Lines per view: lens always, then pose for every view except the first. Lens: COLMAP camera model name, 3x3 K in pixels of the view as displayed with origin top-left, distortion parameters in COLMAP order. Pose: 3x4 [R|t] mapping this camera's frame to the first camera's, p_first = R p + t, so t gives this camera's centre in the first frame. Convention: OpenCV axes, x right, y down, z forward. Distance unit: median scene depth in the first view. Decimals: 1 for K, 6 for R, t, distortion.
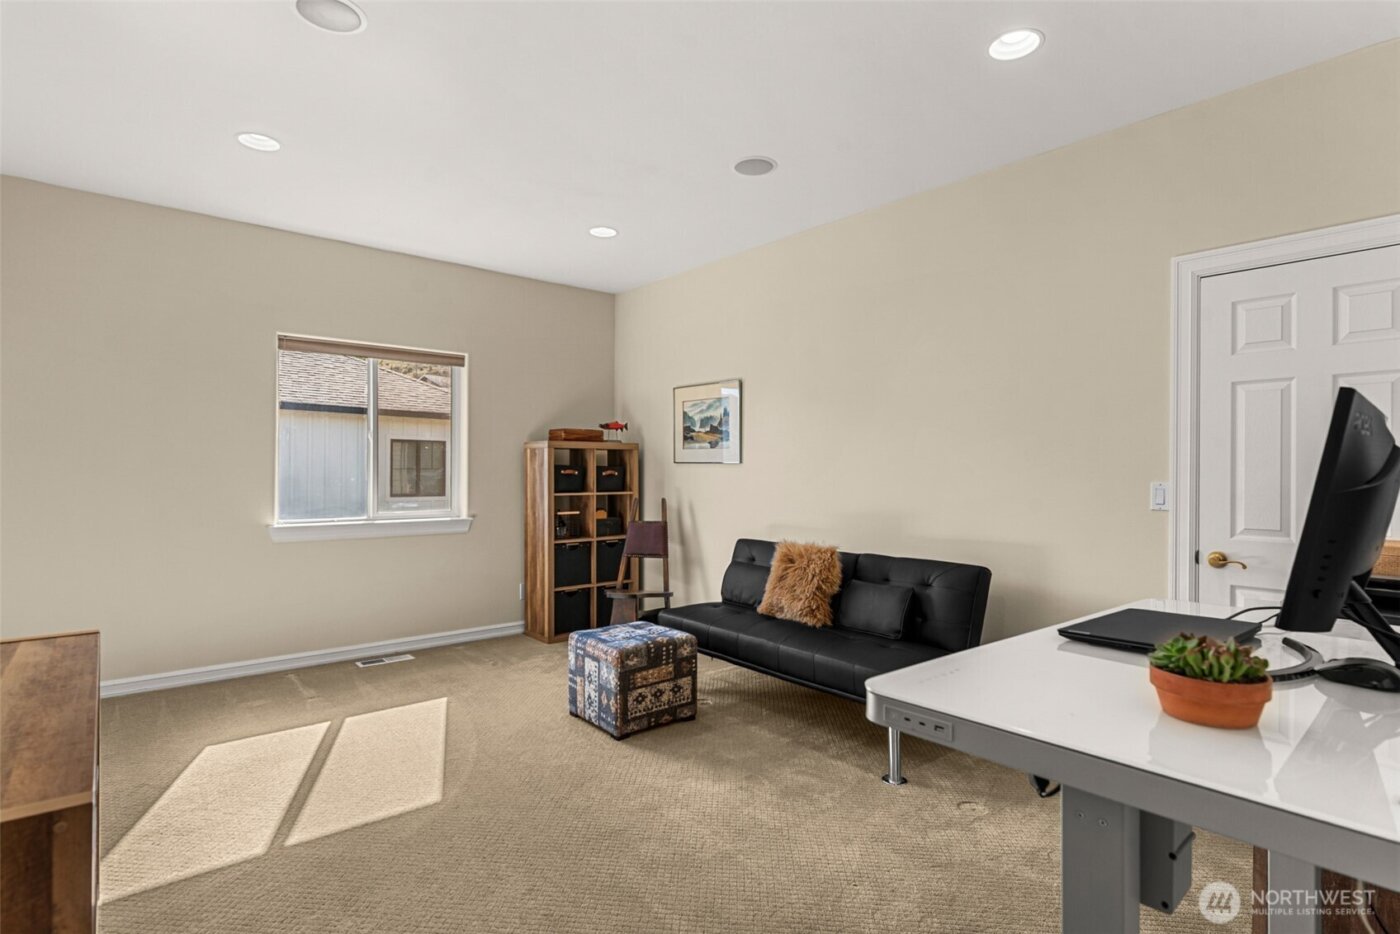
lens RADIAL K [[724.7, 0, 700.0], [0, 724.7, 467.0], [0, 0, 1]] dist [-0.000290, -0.000269]
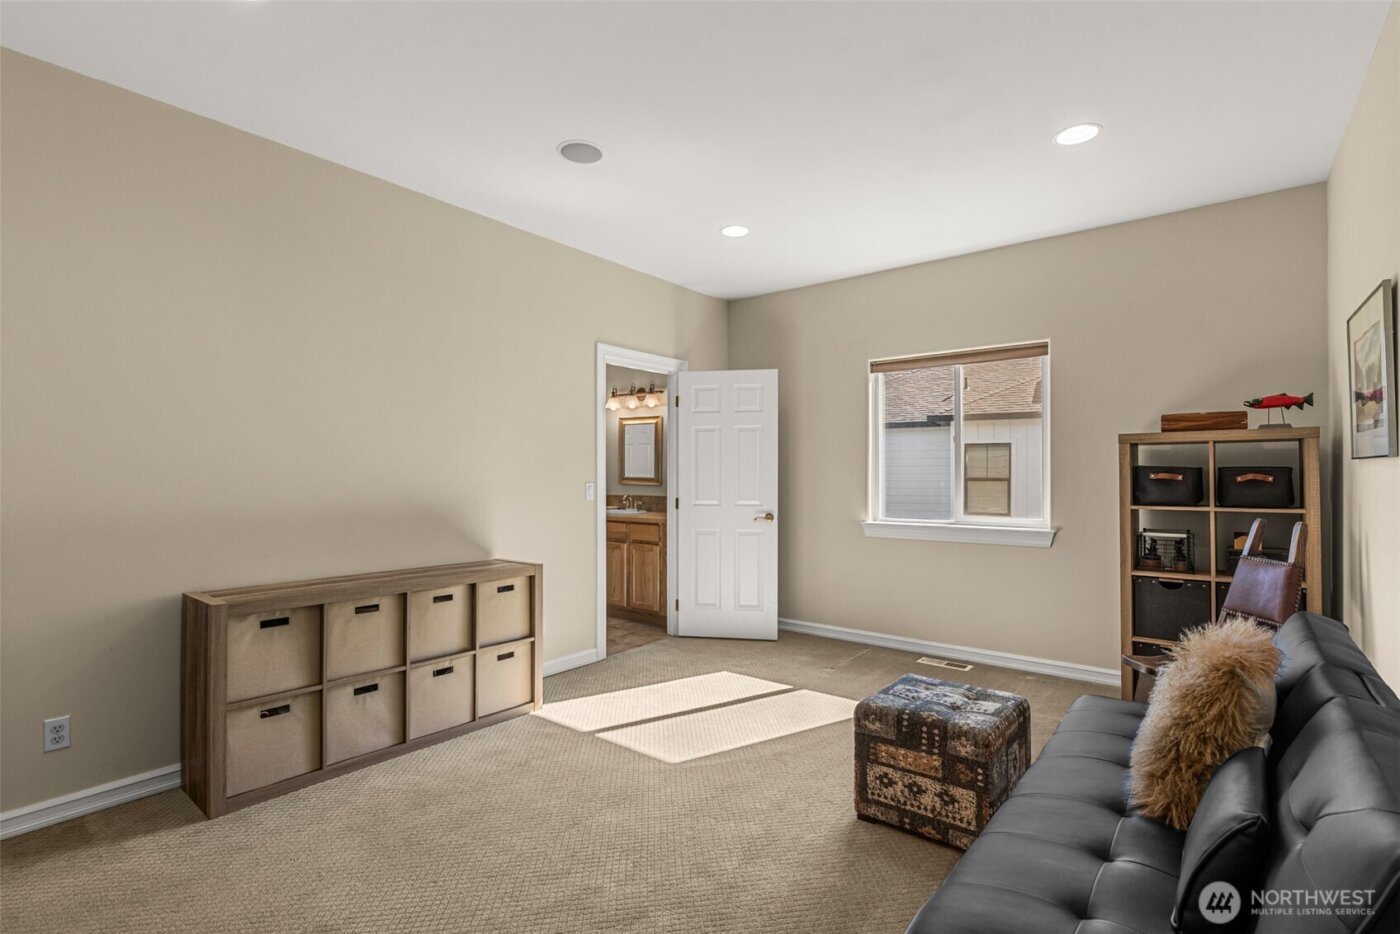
lens RADIAL K [[642.4, 0, 700.4], [0, 642.4, 474.2], [0, 0, 1]] dist [-0.000920, -0.000077]
pose [[0.206553, -0.005909, -0.978418, 0.401446], [0.005395, 0.999973, -0.004900, 0.006417], [0.978420, -0.004267, 0.206580, 0.521417]]
